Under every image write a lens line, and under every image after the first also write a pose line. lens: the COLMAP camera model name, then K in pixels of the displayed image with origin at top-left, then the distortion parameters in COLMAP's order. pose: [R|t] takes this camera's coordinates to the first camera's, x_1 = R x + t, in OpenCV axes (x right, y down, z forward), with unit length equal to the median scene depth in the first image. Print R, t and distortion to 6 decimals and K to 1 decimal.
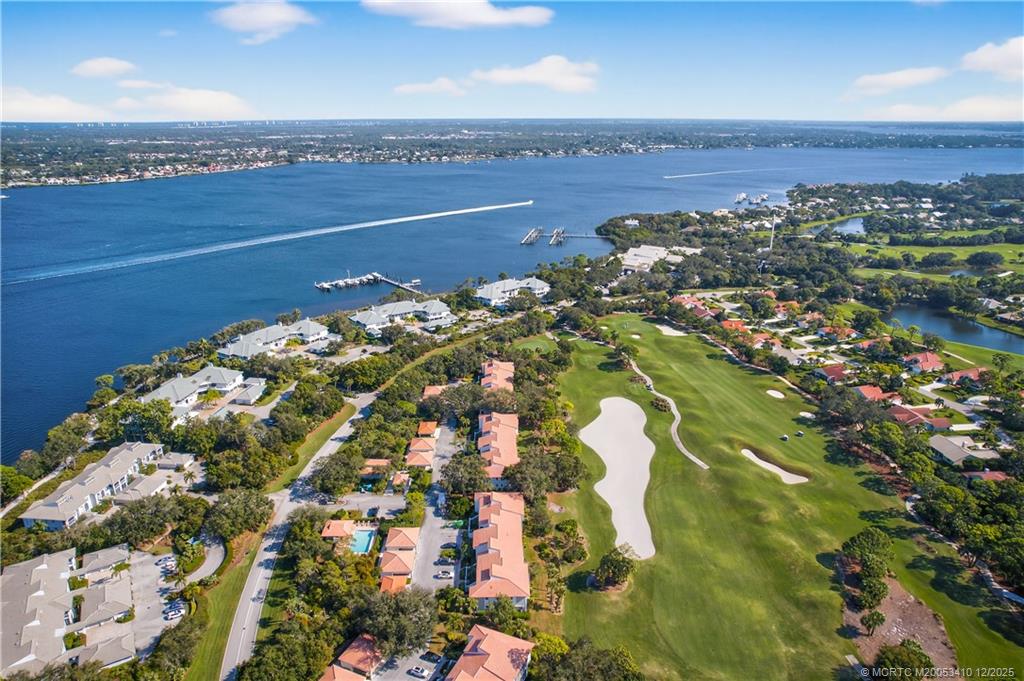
lens RADIAL K [[664.5, 0, 509.9], [0, 664.5, 347.6], [0, 0, 1]] dist [-0.079926, 0.068428]
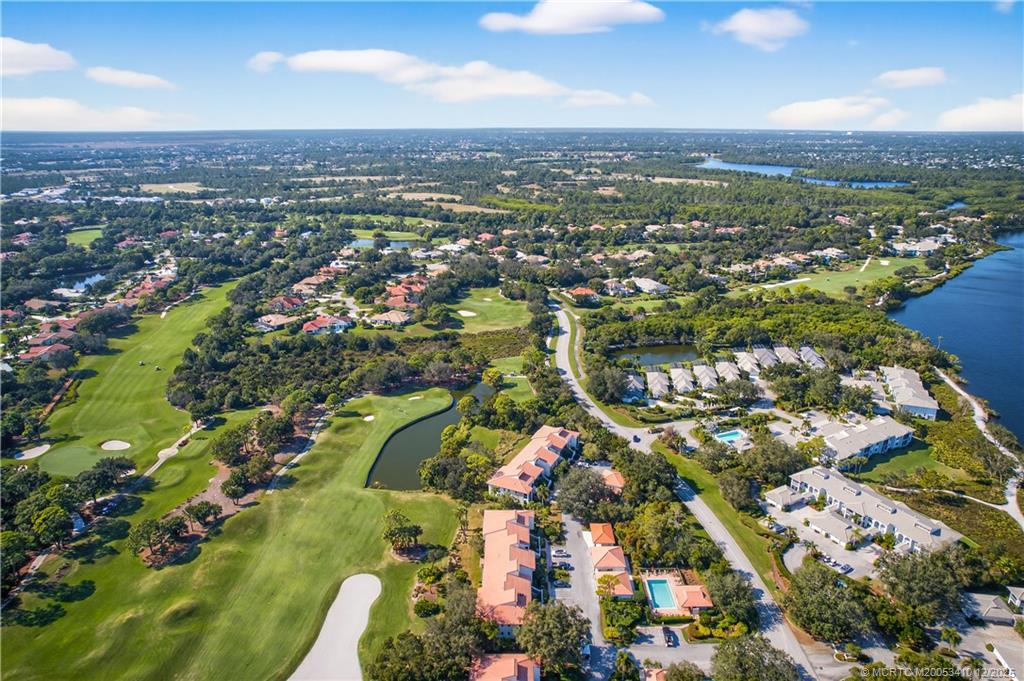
lens RADIAL K [[664.5, 0, 509.9], [0, 664.5, 347.6], [0, 0, 1]] dist [-0.079926, 0.068428]
pose [[-0.999616, -0.002356, 0.027606, -0.028391], [0.015405, 0.780893, 0.624475, -0.345523], [-0.023029, 0.624660, -0.780557, 0.976059]]
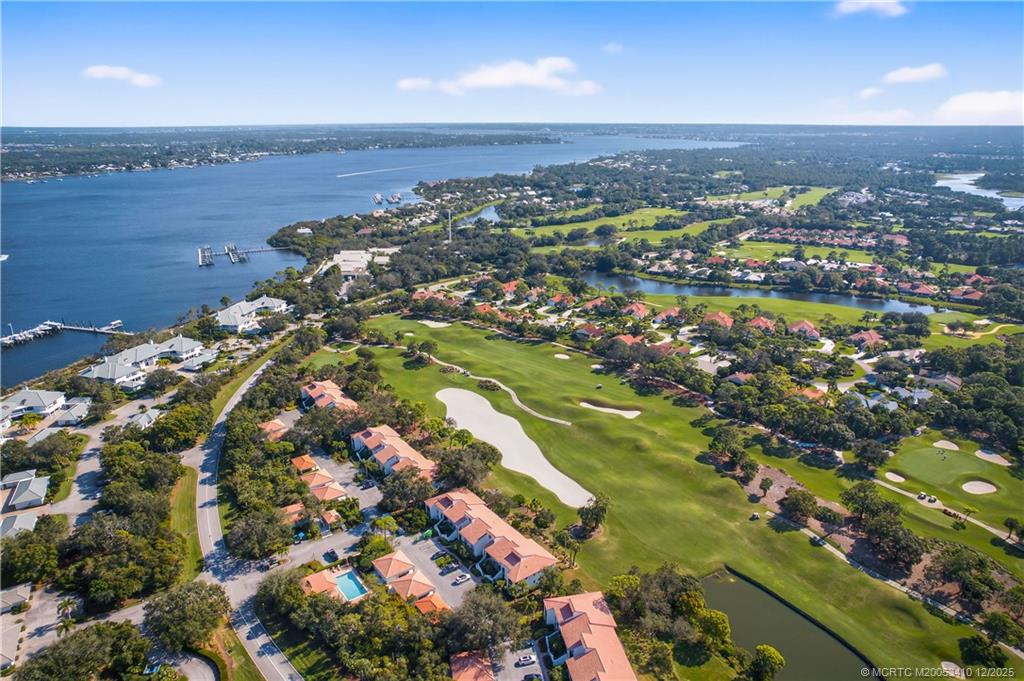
lens RADIAL K [[664.5, 0, 509.9], [0, 664.5, 347.6], [0, 0, 1]] dist [-0.079926, 0.068428]
pose [[0.813192, -0.189485, 0.550286, -0.317852], [0.193369, 0.979767, 0.051619, -0.023861], [-0.548933, 0.064432, 0.833379, 0.058635]]
